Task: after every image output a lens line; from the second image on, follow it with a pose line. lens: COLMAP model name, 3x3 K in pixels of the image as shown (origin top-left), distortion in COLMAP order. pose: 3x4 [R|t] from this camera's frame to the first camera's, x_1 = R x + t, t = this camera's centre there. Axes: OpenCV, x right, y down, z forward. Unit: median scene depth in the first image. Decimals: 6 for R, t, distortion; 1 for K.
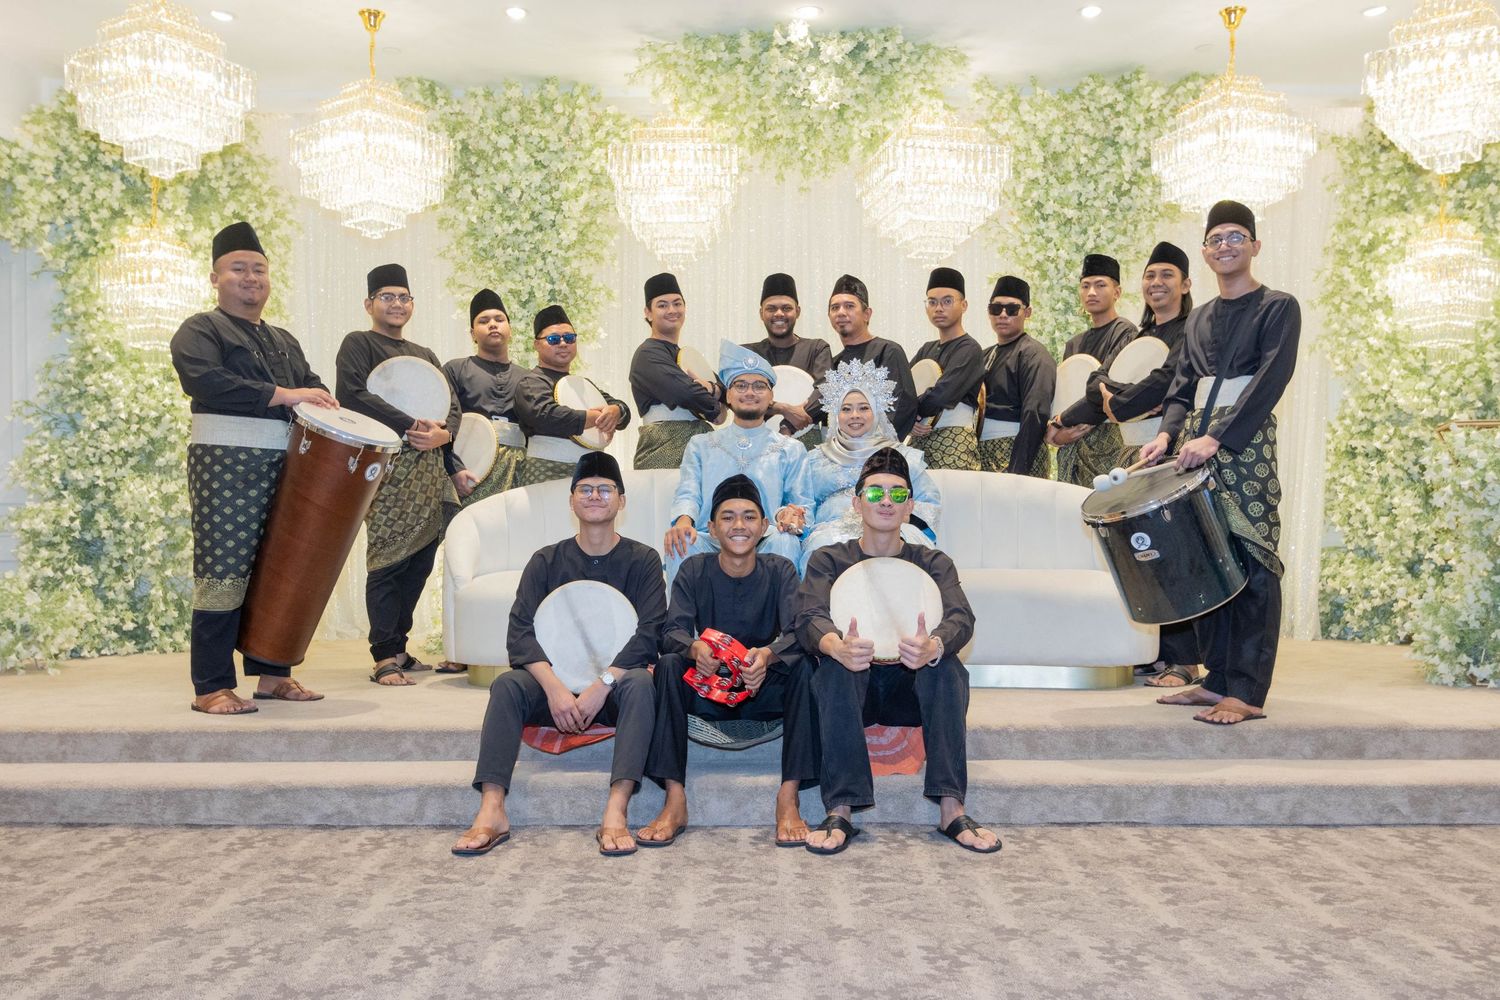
lens RADIAL K [[1348.1, 0, 771.4], [0, 1348.1, 520.1], [0, 0, 1]] dist [0.005869, 0.007983]
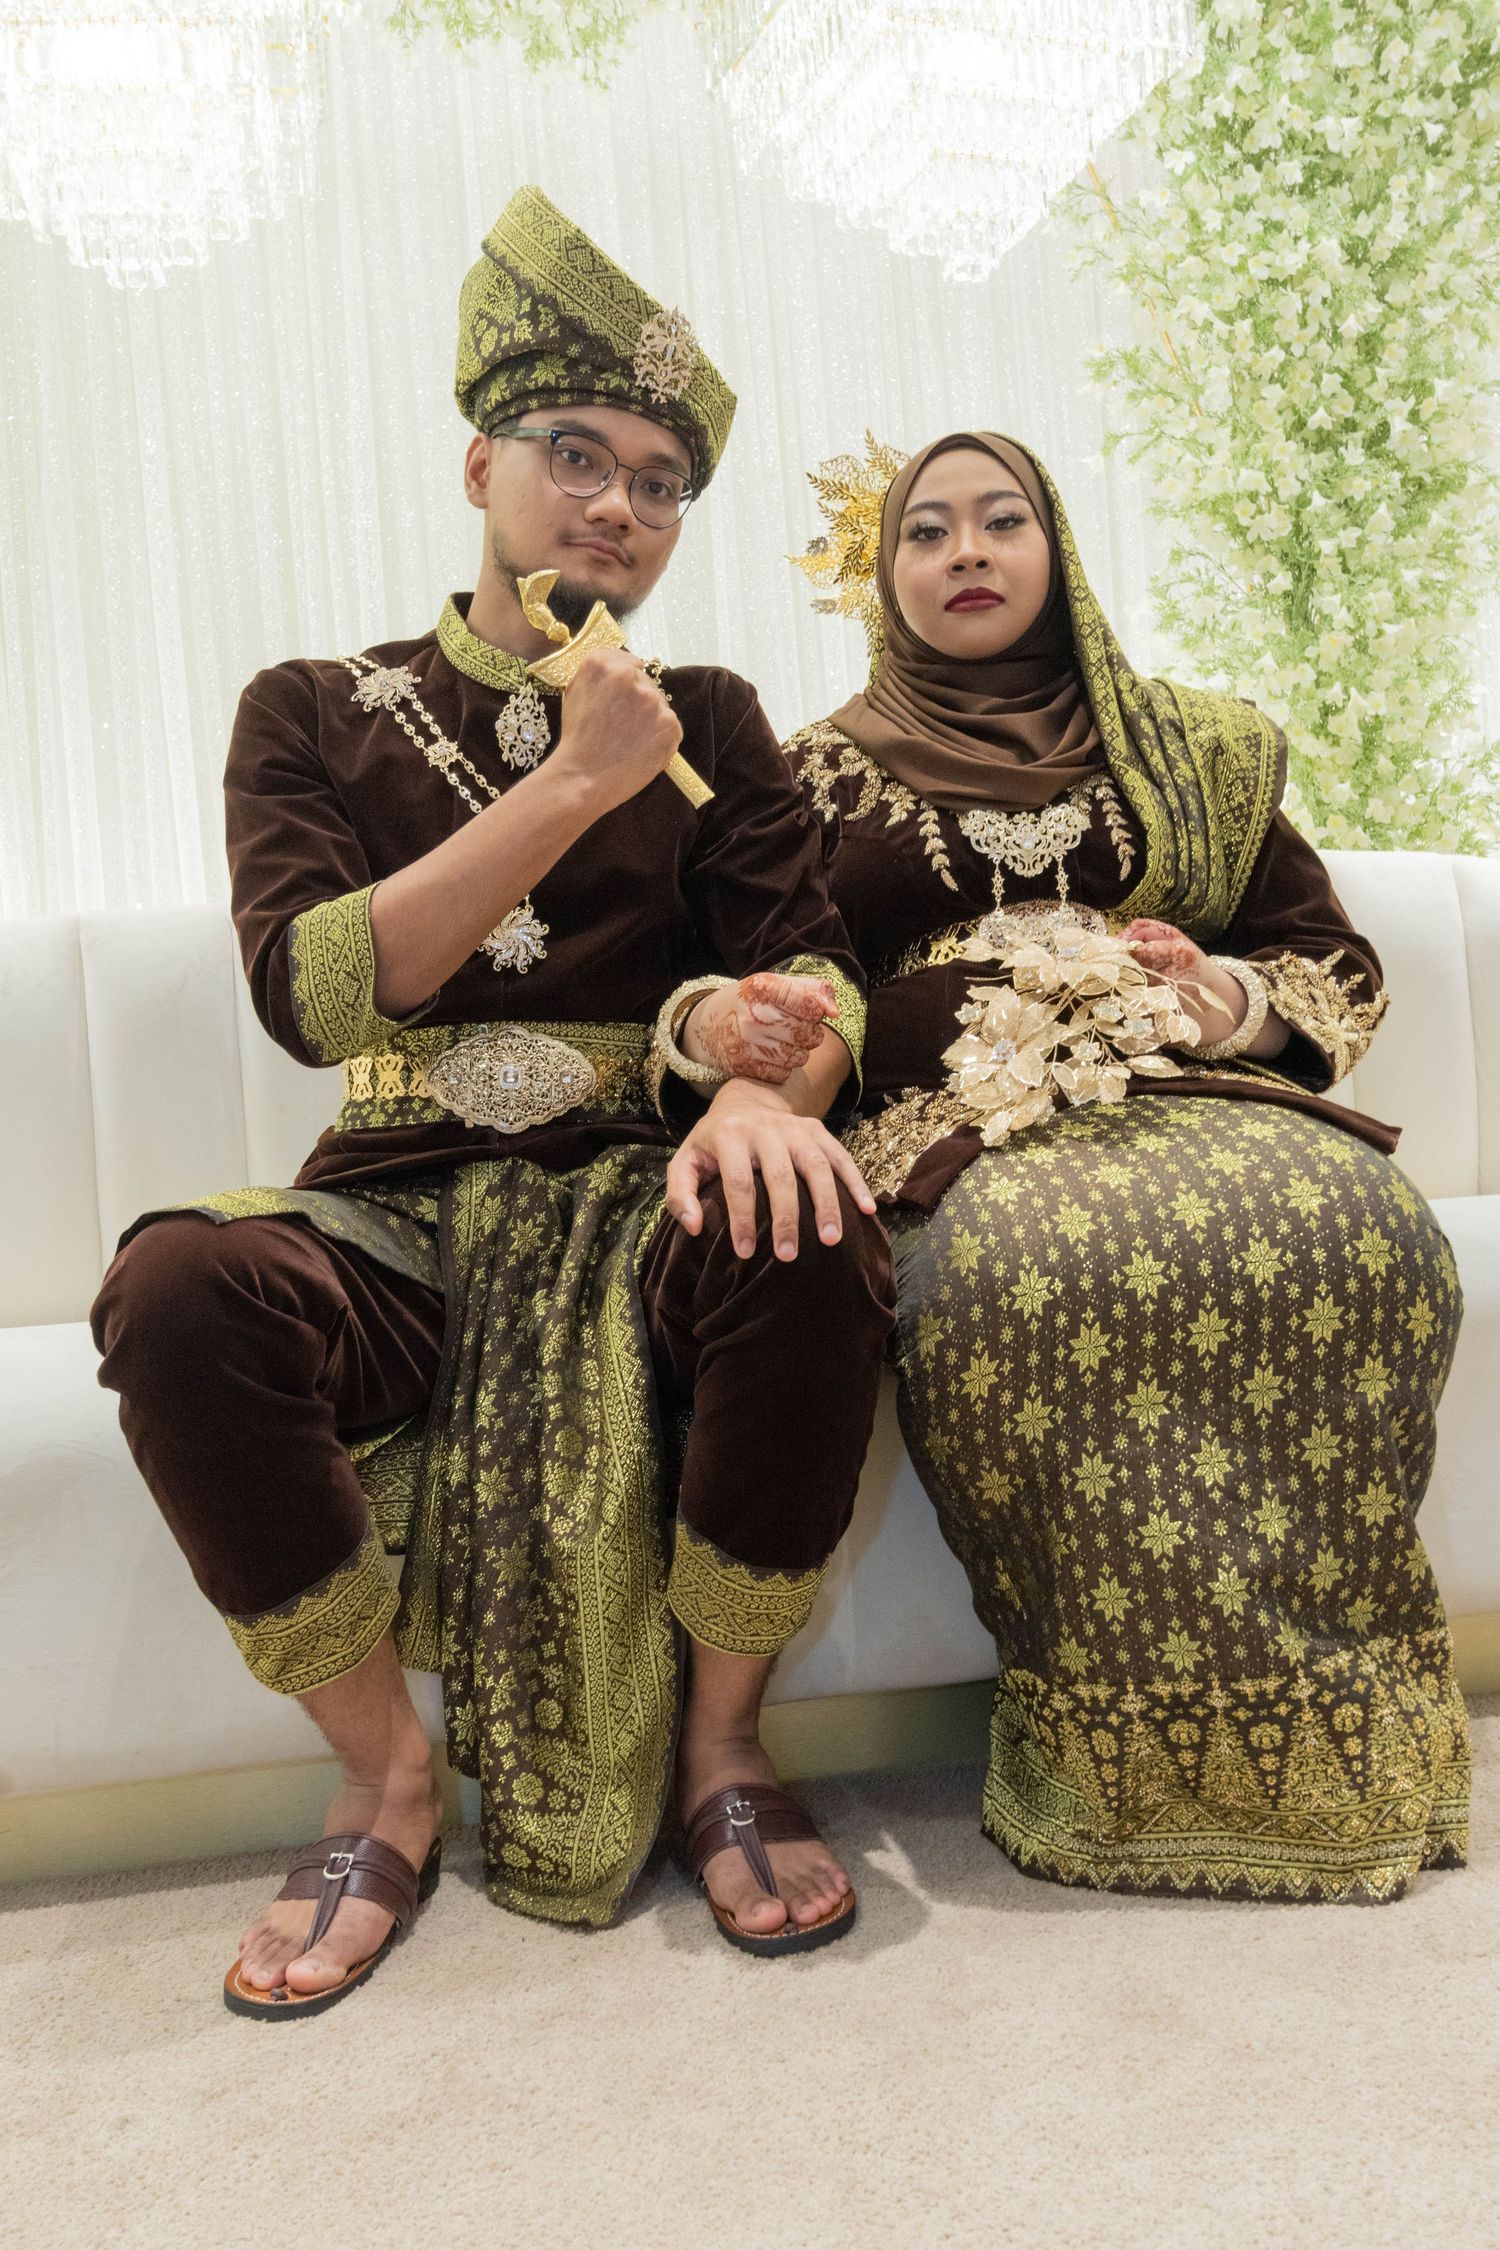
lens RADIAL K [[1938.7, 0, 753.2], [0, 1938.7, 1136.7], [0, 0, 1]] dist [0.010439, -0.015613]
pose [[0.978883, -0.077720, 0.189072, -0.033713], [0.080023, 0.996783, -0.004565, 0.013115], [-0.188109, 0.019599, 0.981953, 0.559013]]
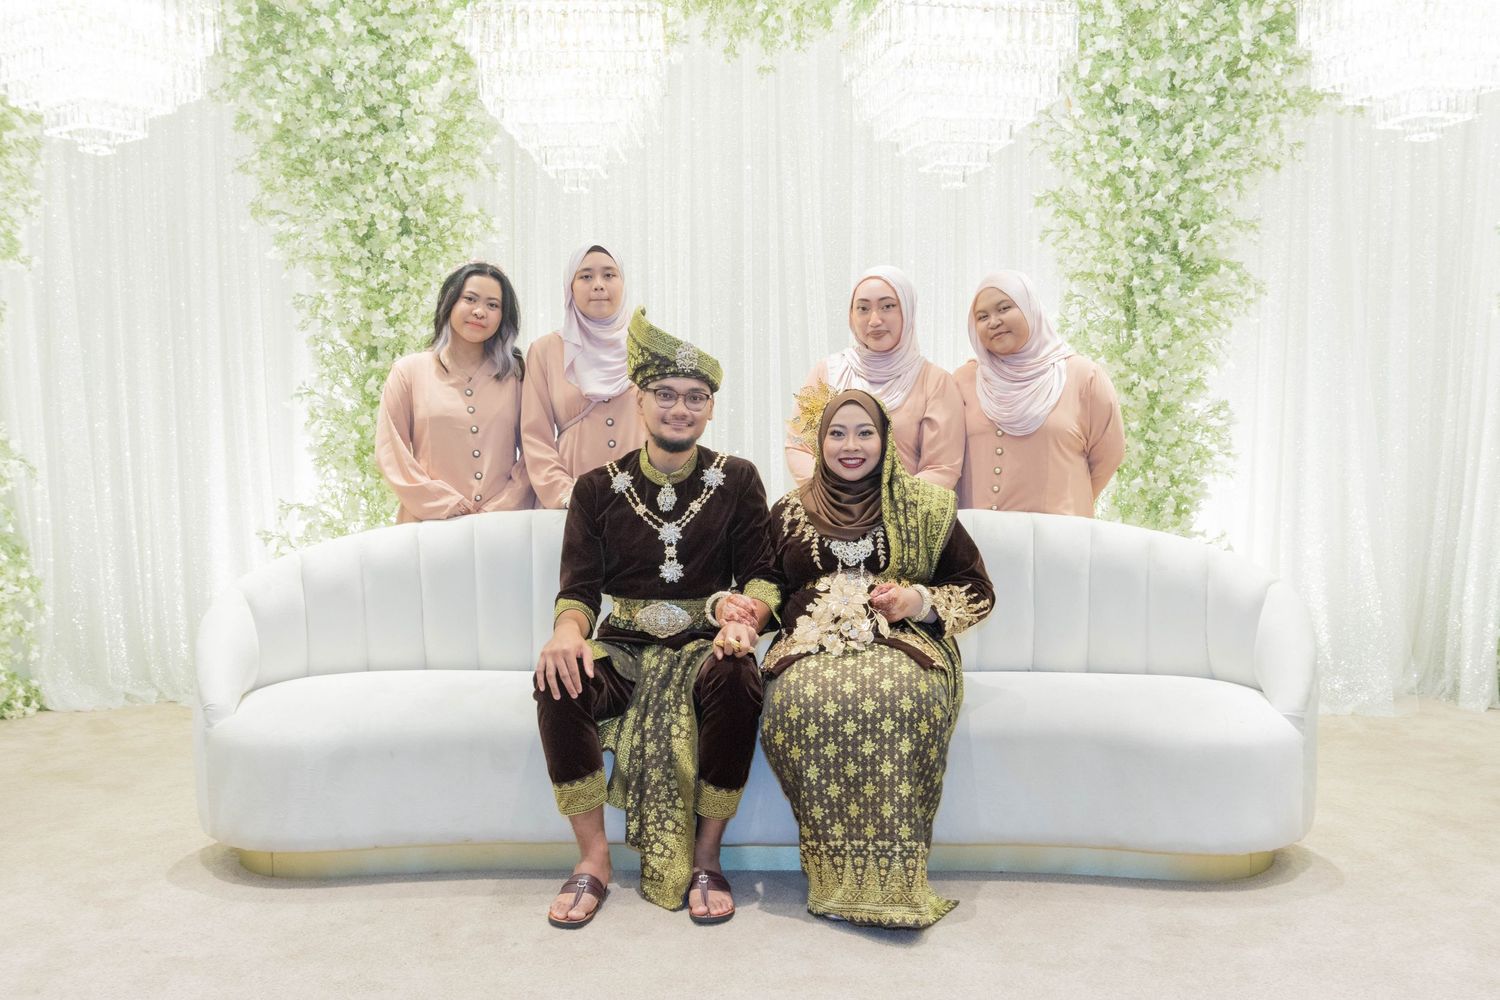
lens RADIAL K [[1433.5, 0, 751.9], [0, 1433.5, 497.8], [0, 0, 1]] dist [0.005990, 0.000000]
pose [[0.999962, -0.003993, -0.007696, 0.021934], [0.004519, 0.997564, 0.069617, -0.081165], [0.007399, -0.069649, 0.997544, 0.267475]]
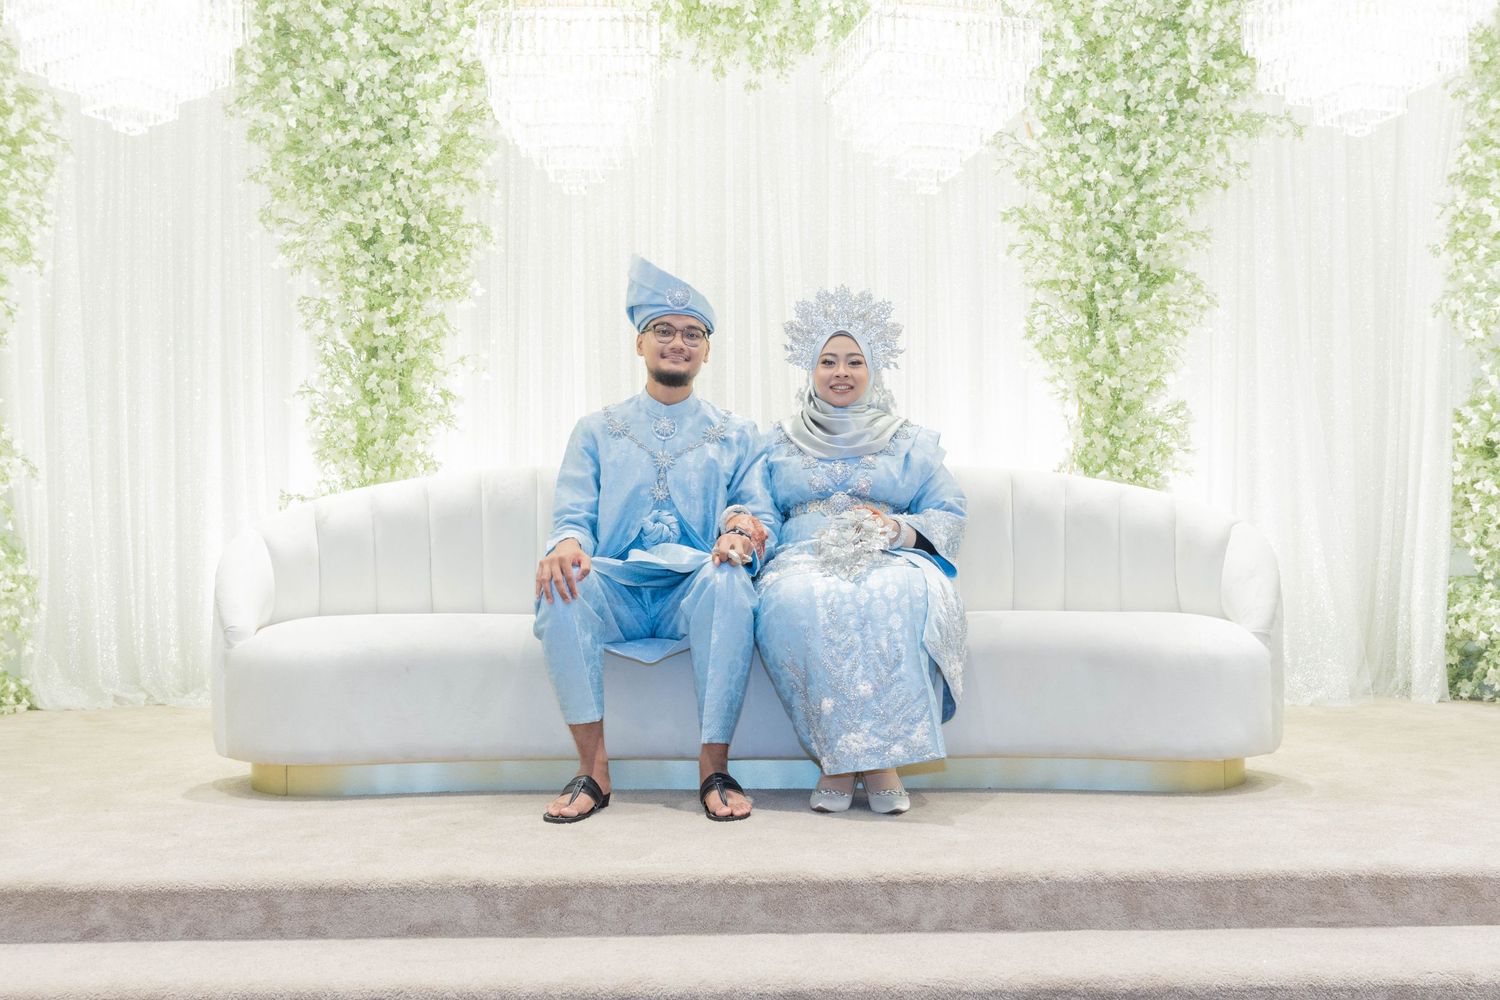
lens RADIAL K [[1433.5, 0, 745.8], [0, 1433.5, 518.0], [0, 0, 1]] dist [0.005990, 0.000000]
pose [[0.999671, -0.001871, 0.025591, 0.000551], [0.002352, 0.999821, -0.018792, 0.001977], [-0.025551, 0.018846, 0.999496, 0.232737]]
